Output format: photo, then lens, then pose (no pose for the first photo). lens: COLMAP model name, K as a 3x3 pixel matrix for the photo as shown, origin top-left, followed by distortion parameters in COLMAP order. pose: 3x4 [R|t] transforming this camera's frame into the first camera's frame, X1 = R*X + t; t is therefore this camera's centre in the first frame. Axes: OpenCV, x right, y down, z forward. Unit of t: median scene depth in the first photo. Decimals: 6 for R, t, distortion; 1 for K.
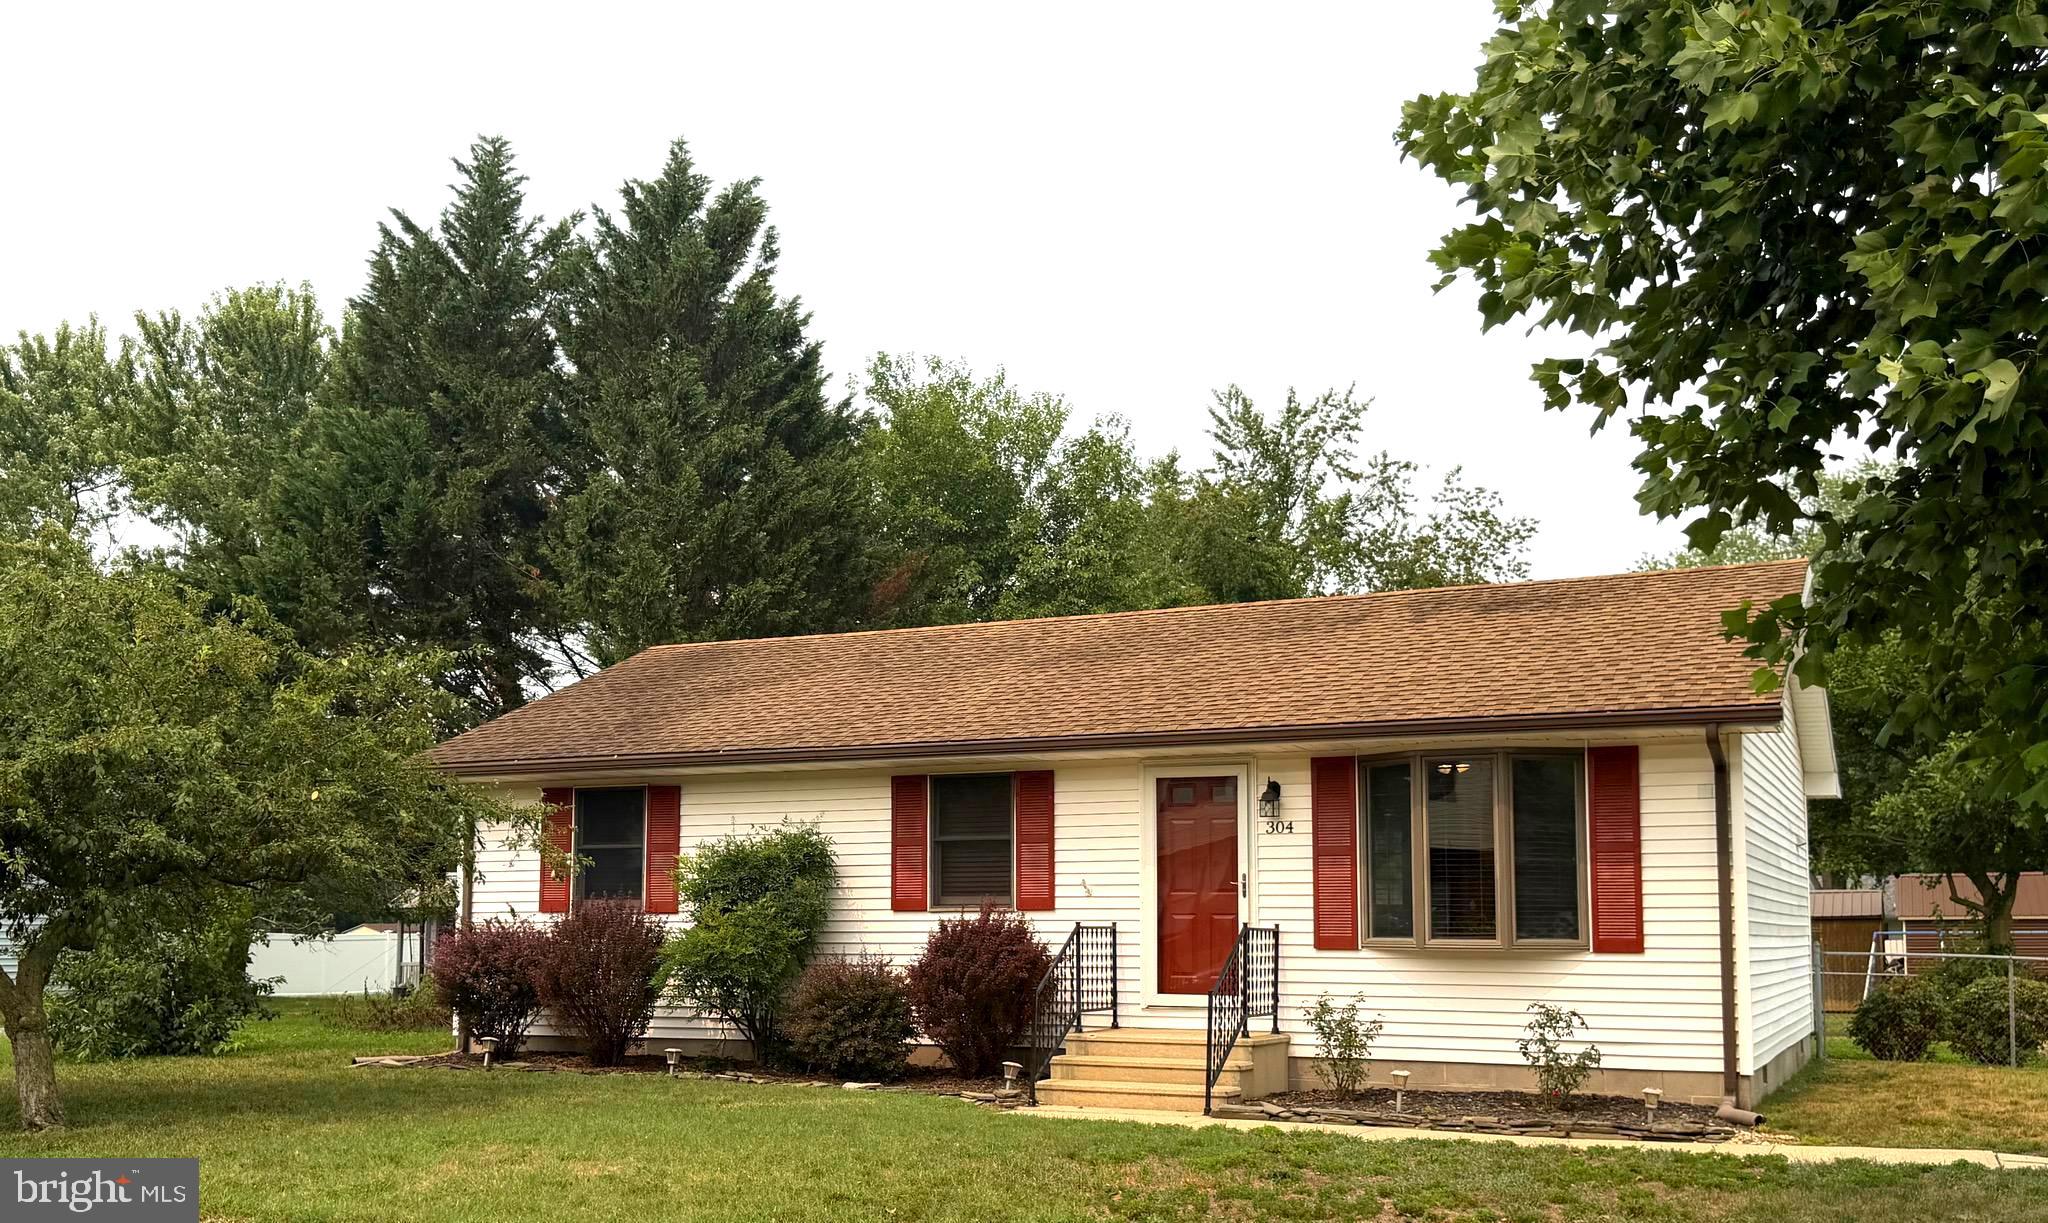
lens RADIAL K [[1895.9, 0, 1000.7], [0, 1895.9, 805.5], [0, 0, 1]] dist [0.077765, -0.003975]
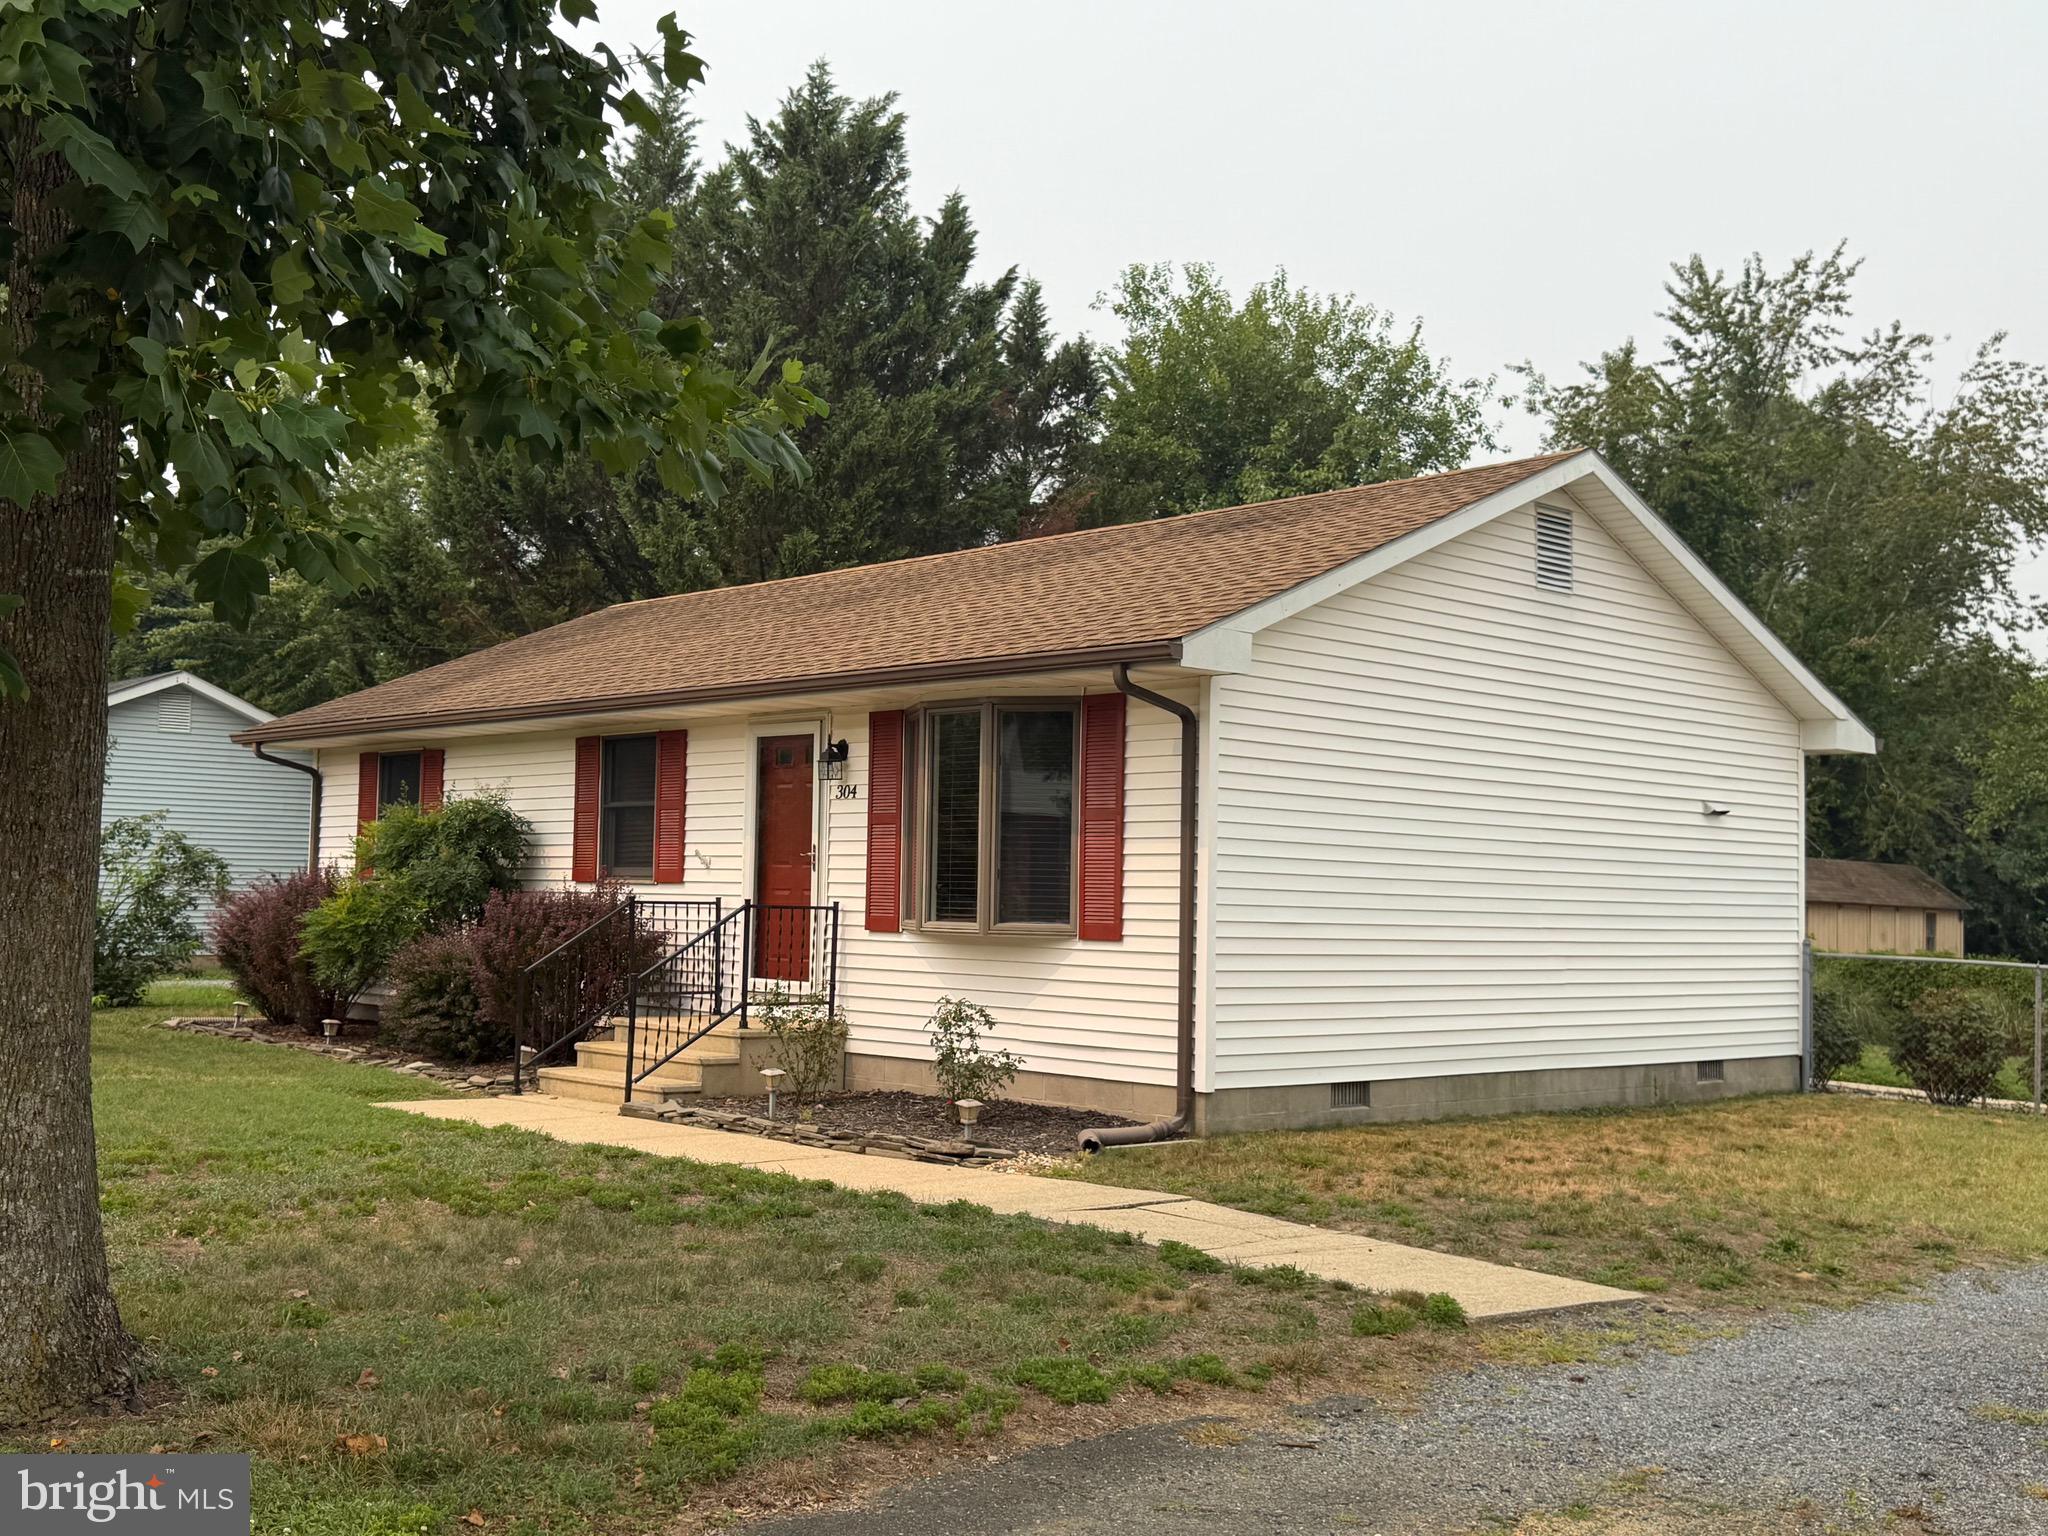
lens RADIAL K [[2124.1, 0, 1024.0], [0, 2124.1, 768.0], [0, 0, 1]] dist [0.060120, -0.024558]
pose [[0.935226, -0.004866, -0.354019, 0.547686], [0.004189, 0.999988, -0.002678, 0.003188], [0.354027, 0.001022, 0.935235, 0.103425]]
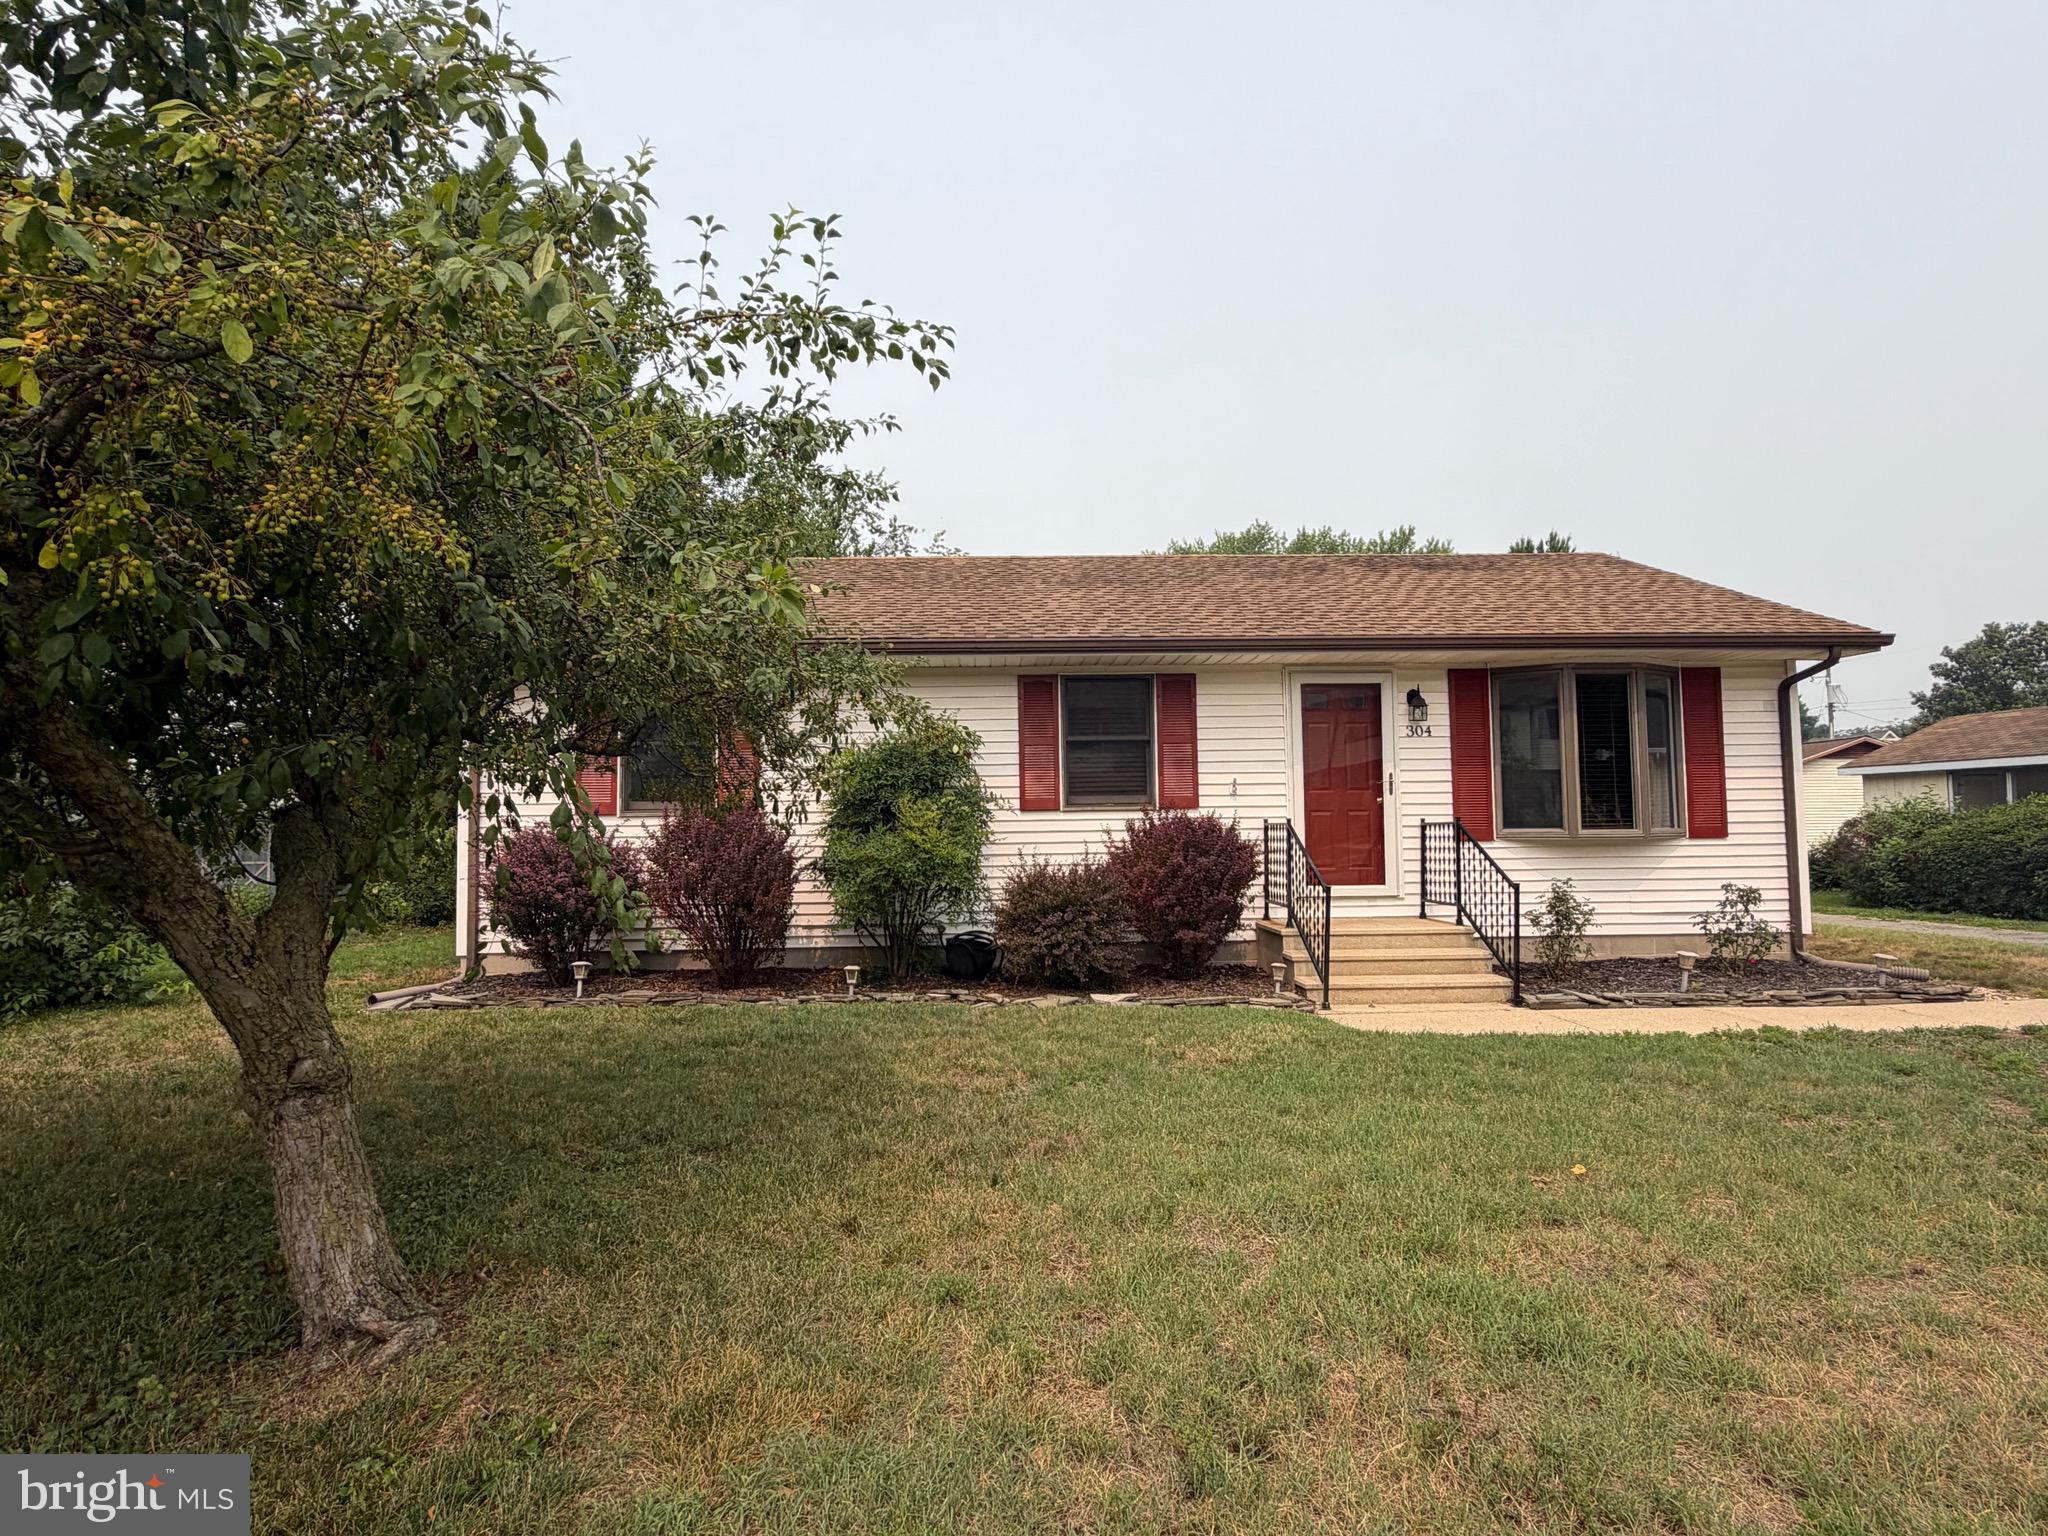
lens RADIAL K [[1097.6, 0, 1024.0], [0, 1097.6, 768.0], [0, 0, 1]] dist [-0.000072, 0.000048]
pose [[0.888096, 0.012628, 0.459485, -0.335065], [-0.015771, 0.999871, 0.003002, 0.033064], [-0.459388, -0.009912, 0.888180, 0.515093]]
